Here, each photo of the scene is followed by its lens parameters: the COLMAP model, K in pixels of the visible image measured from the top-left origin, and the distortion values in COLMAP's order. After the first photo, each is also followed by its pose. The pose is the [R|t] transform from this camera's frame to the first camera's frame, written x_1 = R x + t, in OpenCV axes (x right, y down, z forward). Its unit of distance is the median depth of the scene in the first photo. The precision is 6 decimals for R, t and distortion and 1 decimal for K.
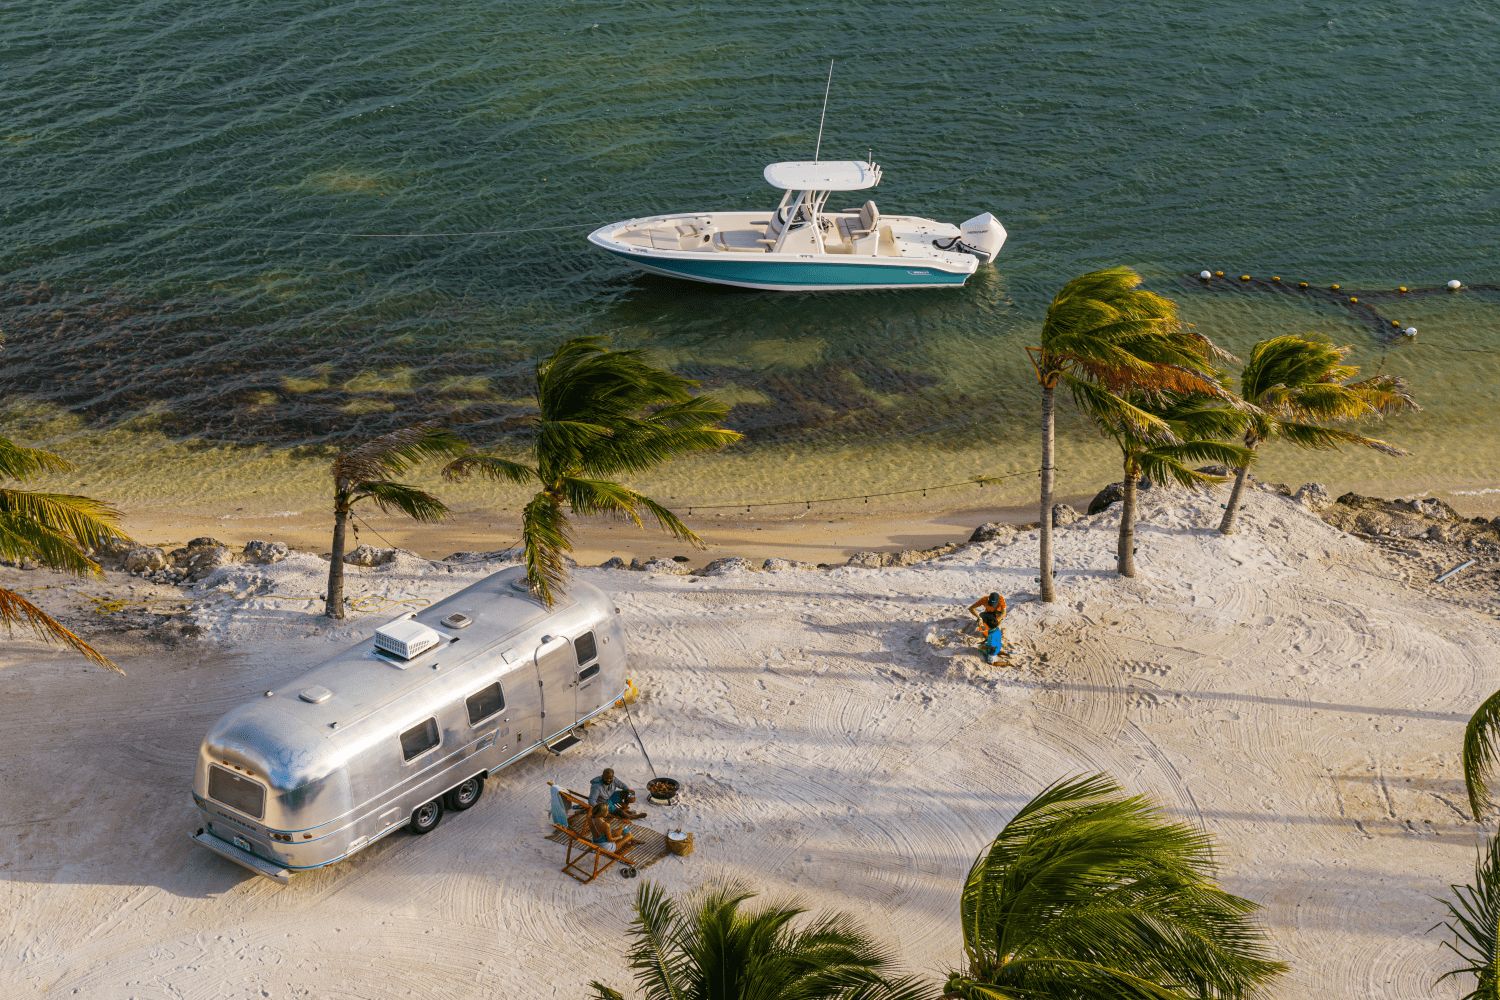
lens RADIAL K [[3762.3, 0, 750.0], [0, 3762.3, 500.0], [0, 0, 1]] dist [0.079452, -0.166909]
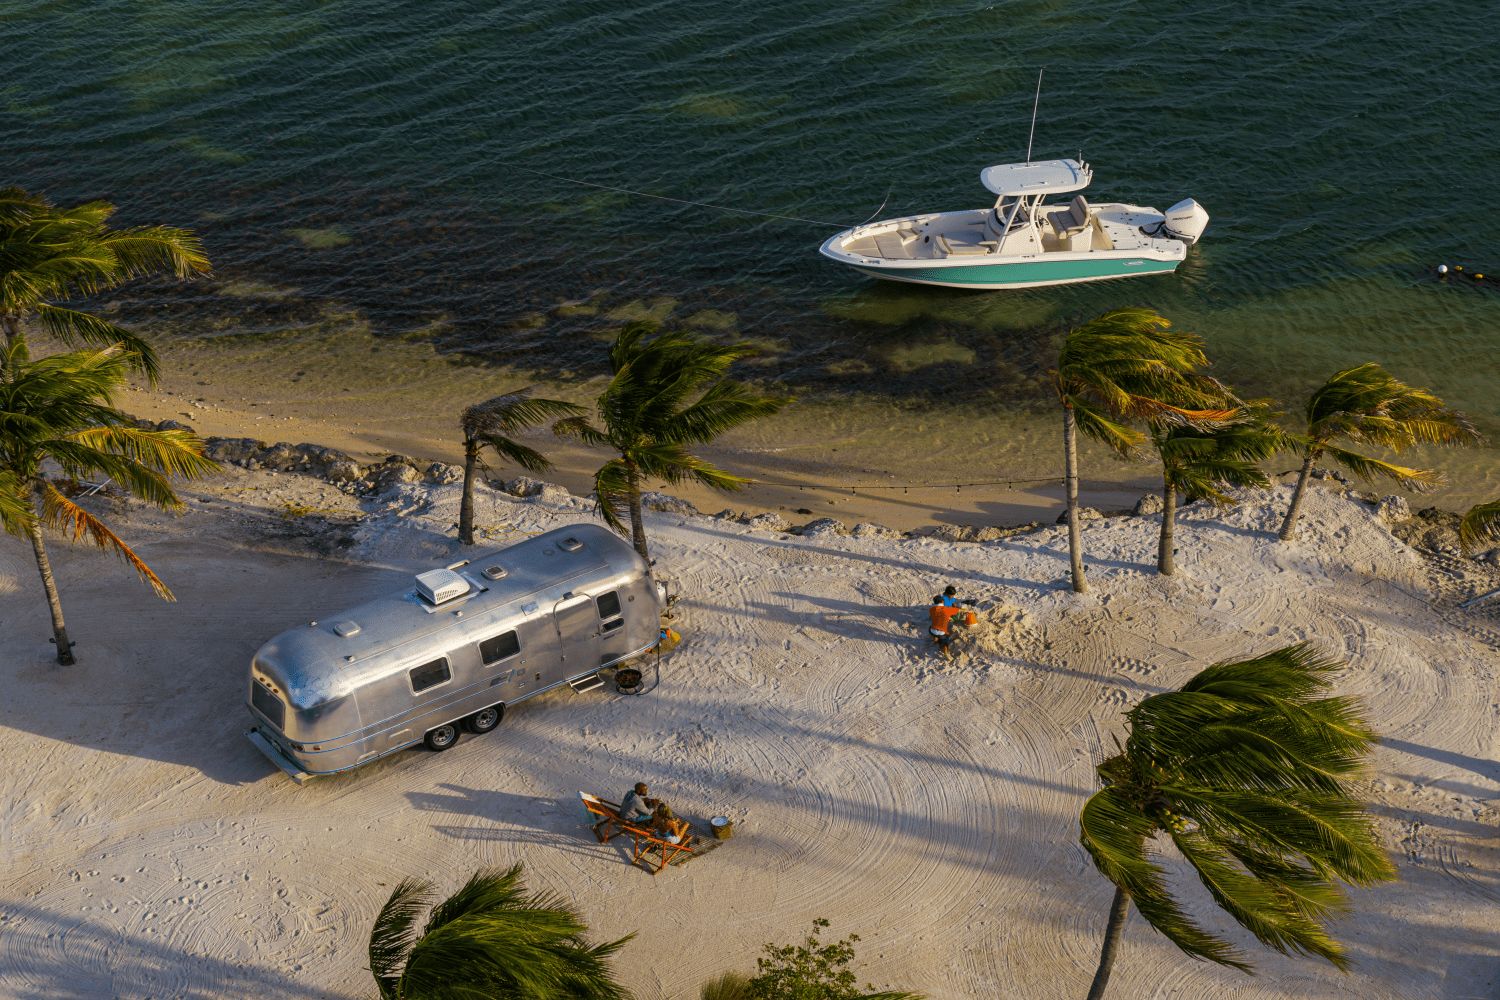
lens RADIAL K [[3762.3, 0, 750.0], [0, 3762.3, 500.0], [0, 0, 1]] dist [0.079452, -0.166909]
pose [[0.957564, 0.099980, -0.270325, 0.284652], [-0.077749, 0.992741, 0.091758, -0.094672], [0.277537, -0.066847, 0.958386, -0.092477]]
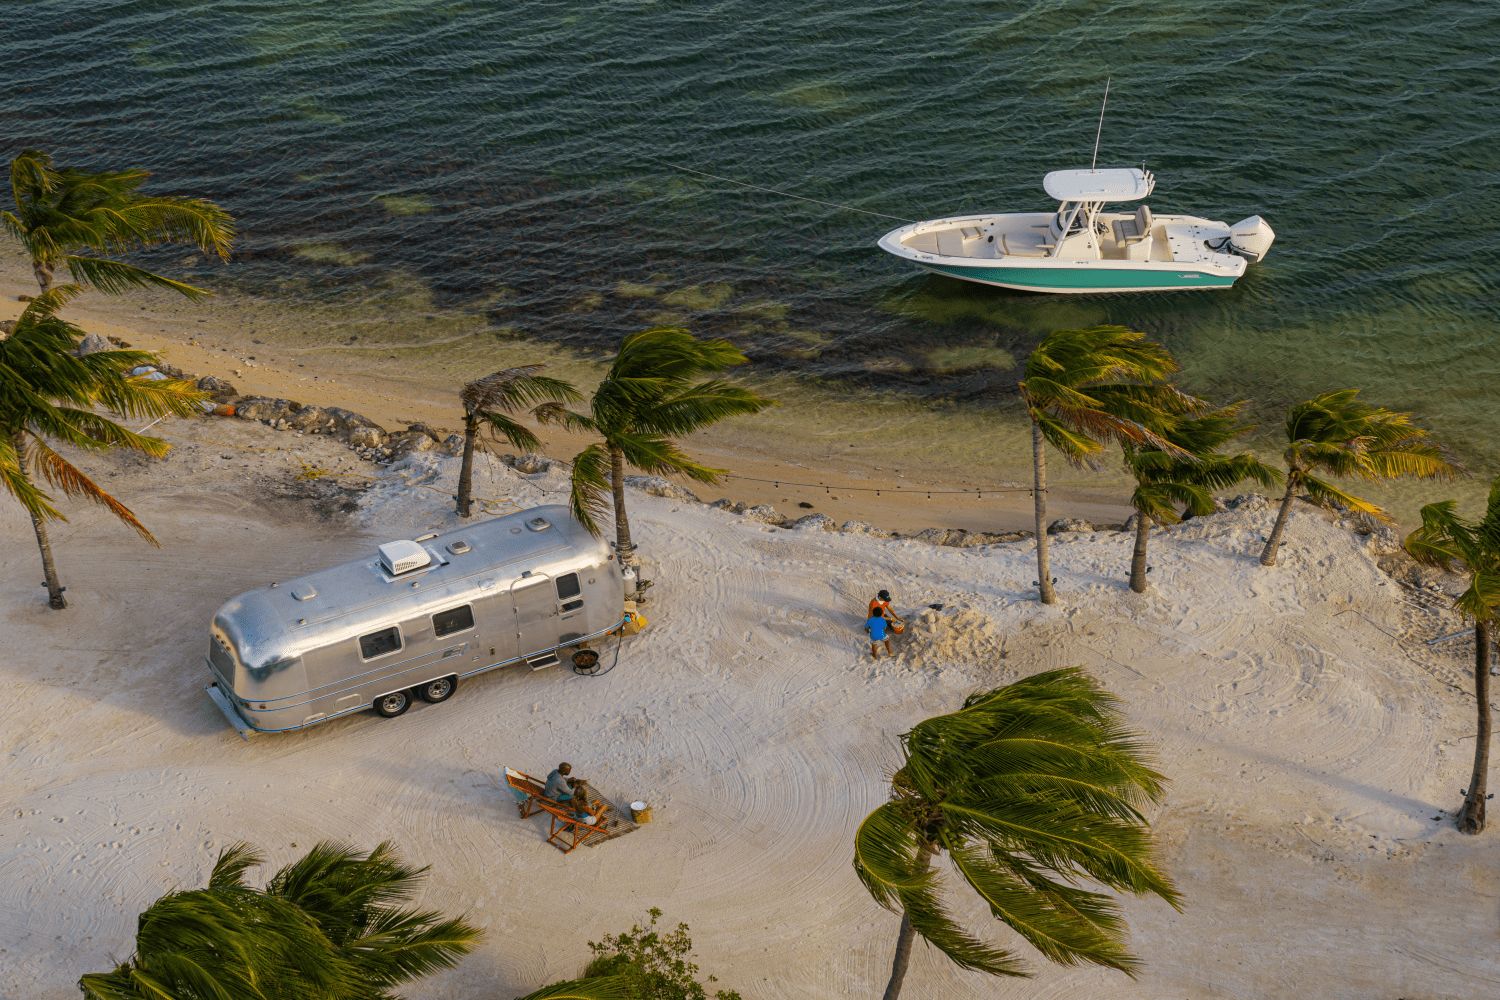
lens RADIAL K [[3762.3, 0, 750.0], [0, 3762.3, 500.0], [0, 0, 1]] dist [0.079452, -0.166909]
pose [[0.915901, 0.163099, -0.366775, 0.405209], [-0.130052, 0.985017, 0.113259, -0.119026], [0.379752, -0.056034, 0.923390, -0.067677]]
